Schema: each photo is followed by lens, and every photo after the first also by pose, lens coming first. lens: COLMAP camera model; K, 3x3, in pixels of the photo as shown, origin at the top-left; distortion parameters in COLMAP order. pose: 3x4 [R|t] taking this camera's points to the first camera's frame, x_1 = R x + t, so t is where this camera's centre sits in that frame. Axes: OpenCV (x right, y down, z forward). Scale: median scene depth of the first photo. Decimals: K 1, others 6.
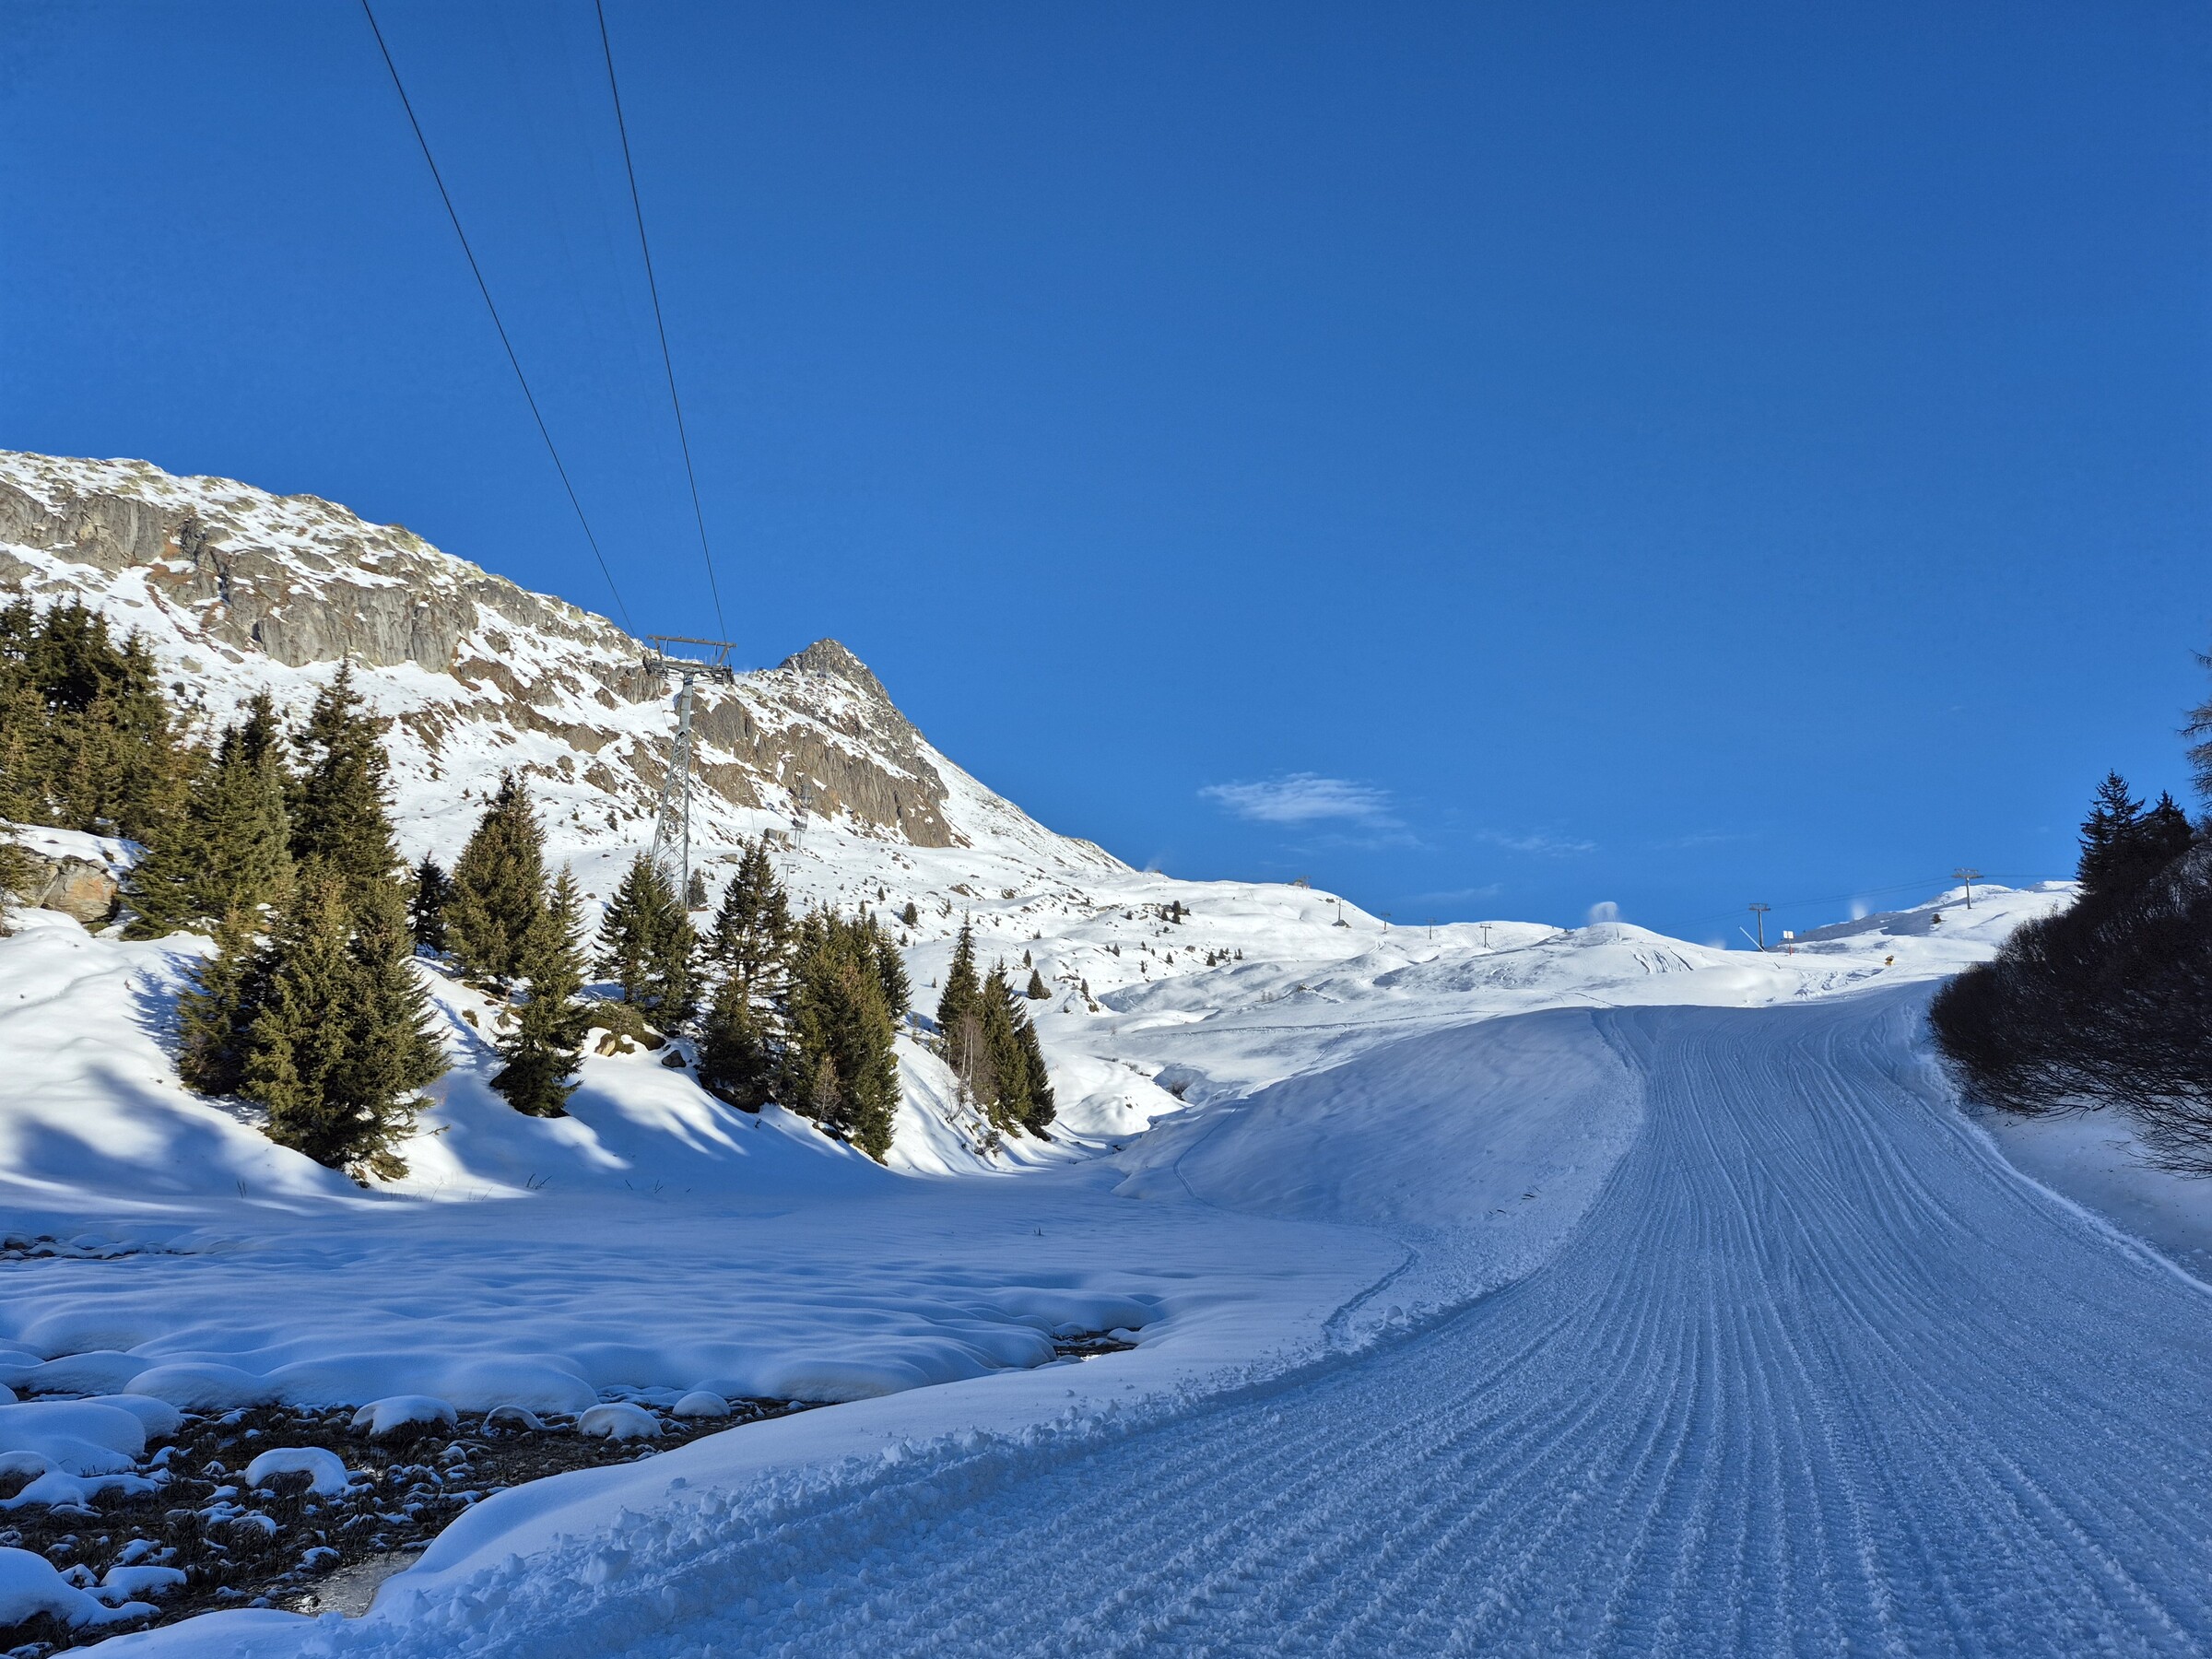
lens RADIAL K [[1498.3, 0, 1105.7], [0, 1498.3, 834.7], [0, 0, 1]] dist [0.040478, -0.037059]
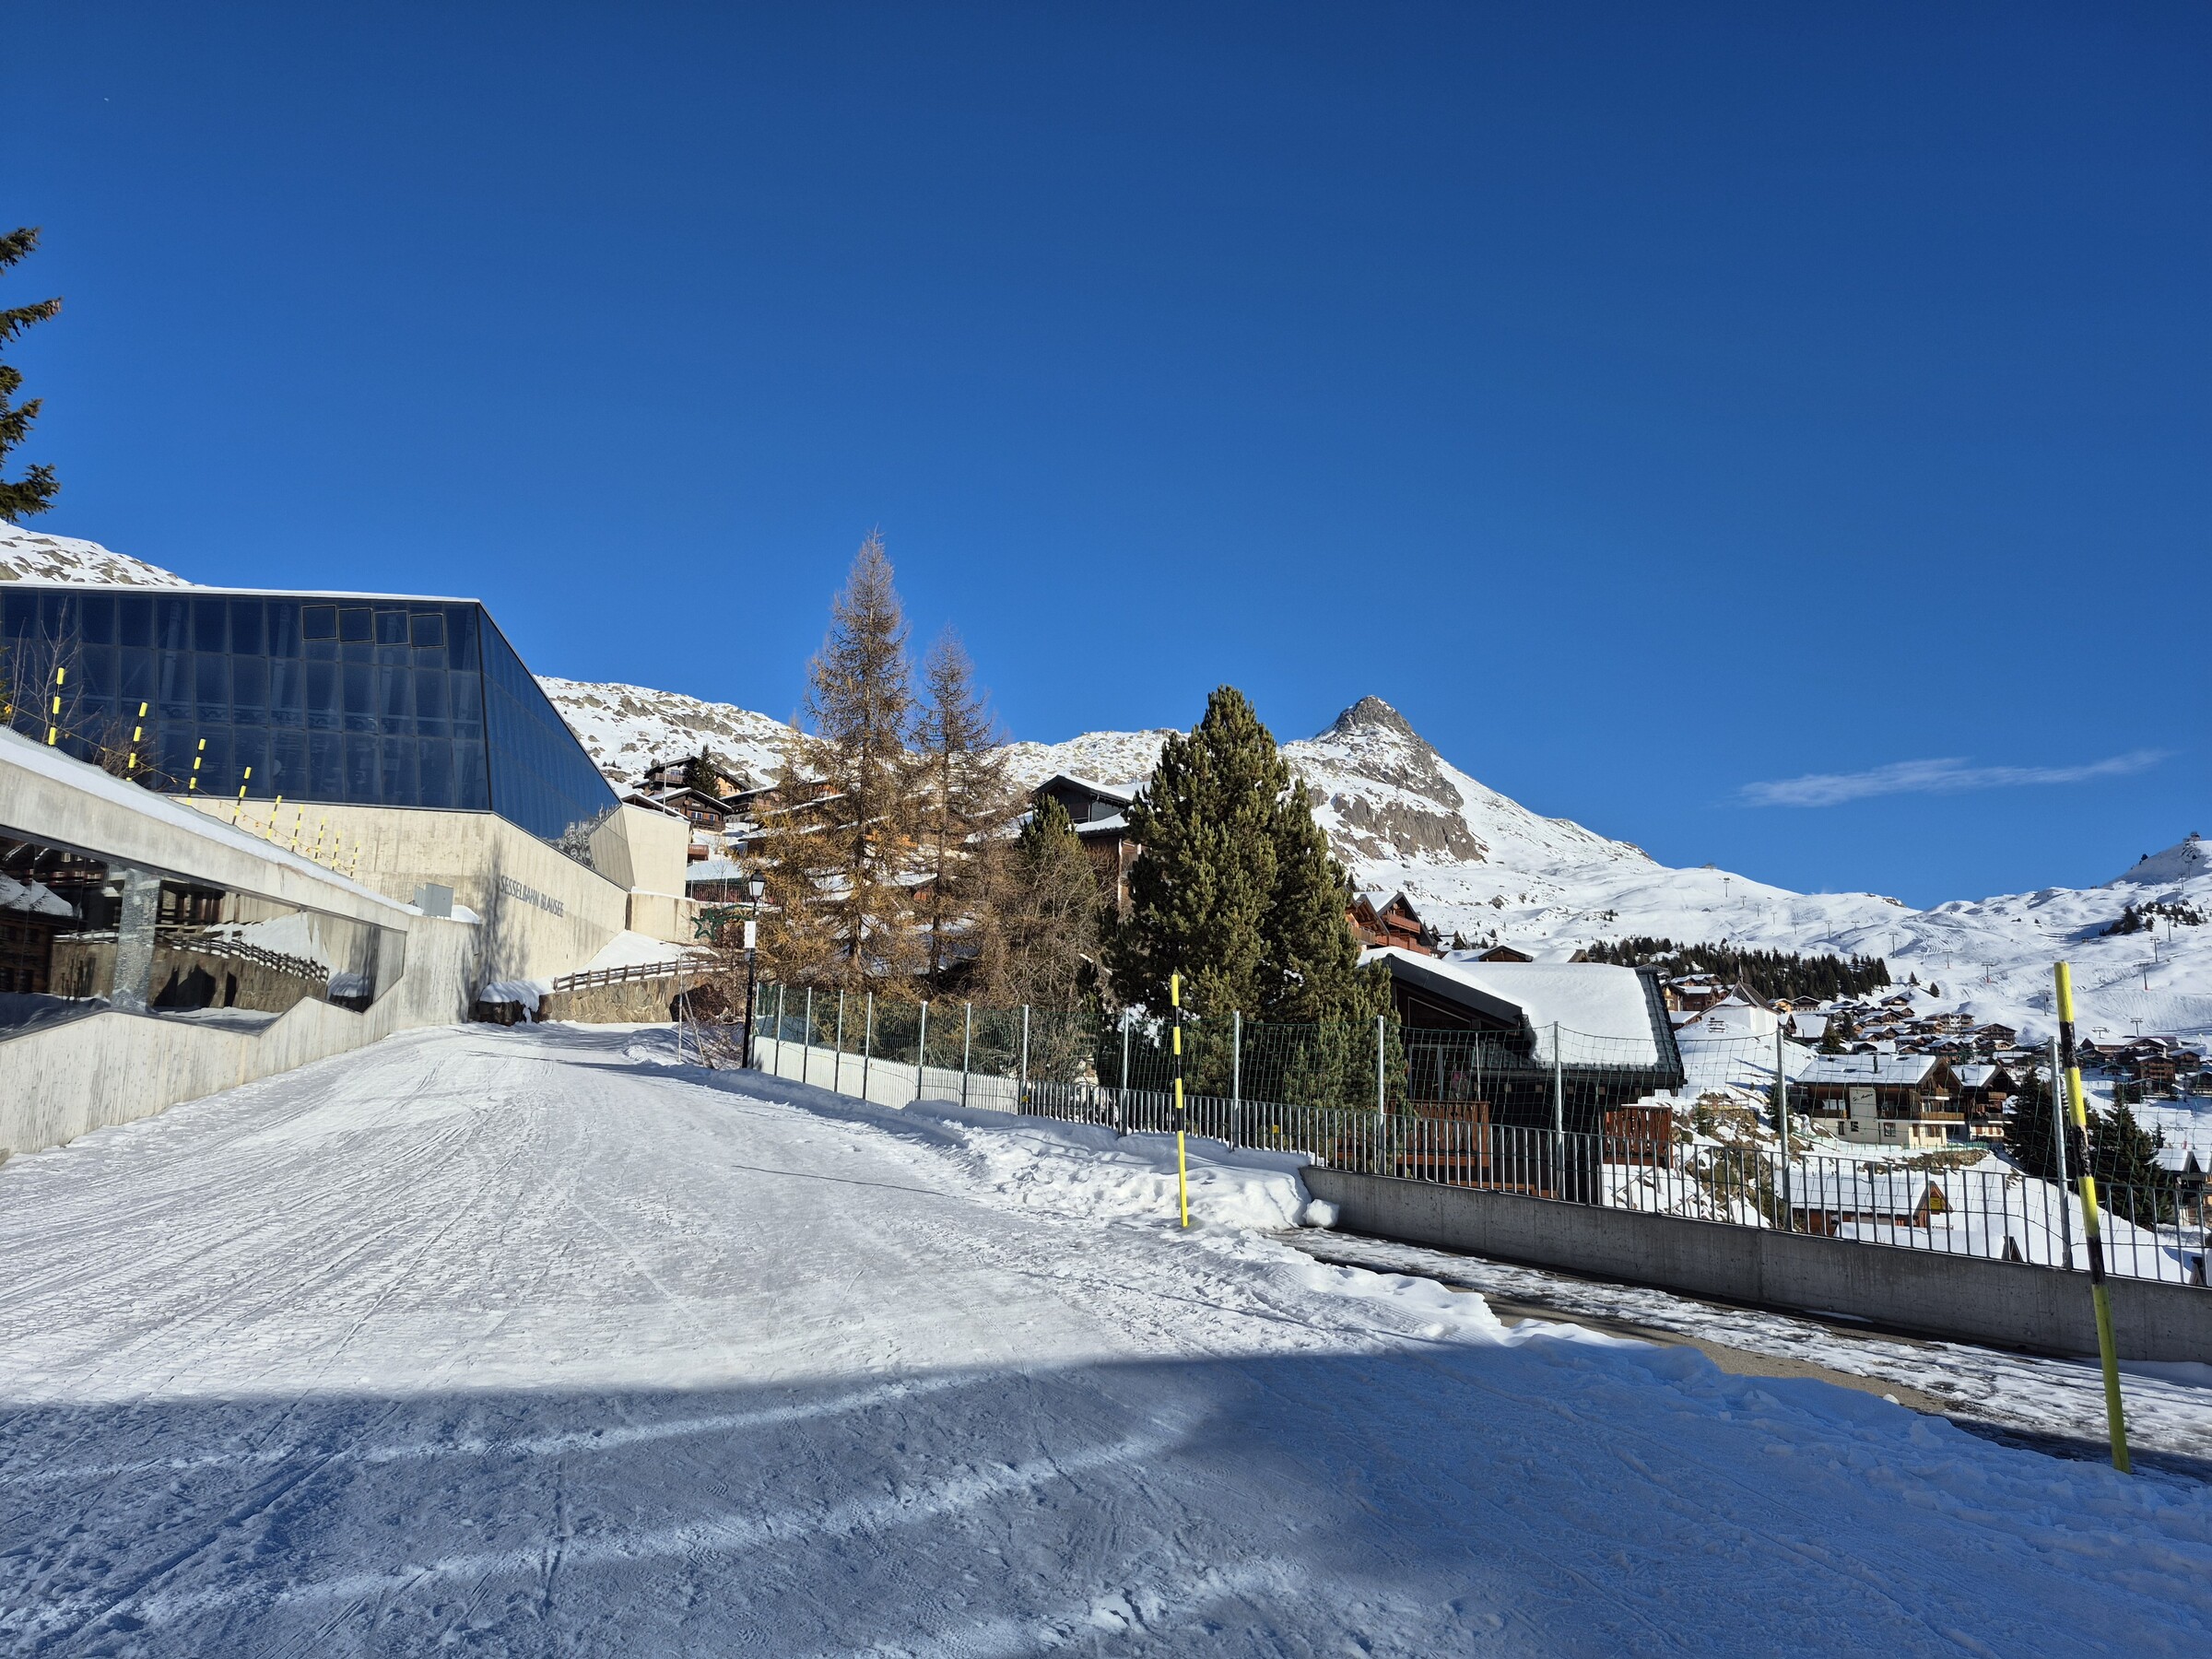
lens RADIAL K [[1498.3, 0, 1106.8], [0, 1498.3, 829.8], [0, 0, 1]] dist [0.040478, -0.037059]
pose [[0.948636, -0.066648, -0.309270, 0.022250], [0.081734, 0.996001, 0.036065, -0.121584], [0.305630, -0.059490, 0.950290, -0.735539]]
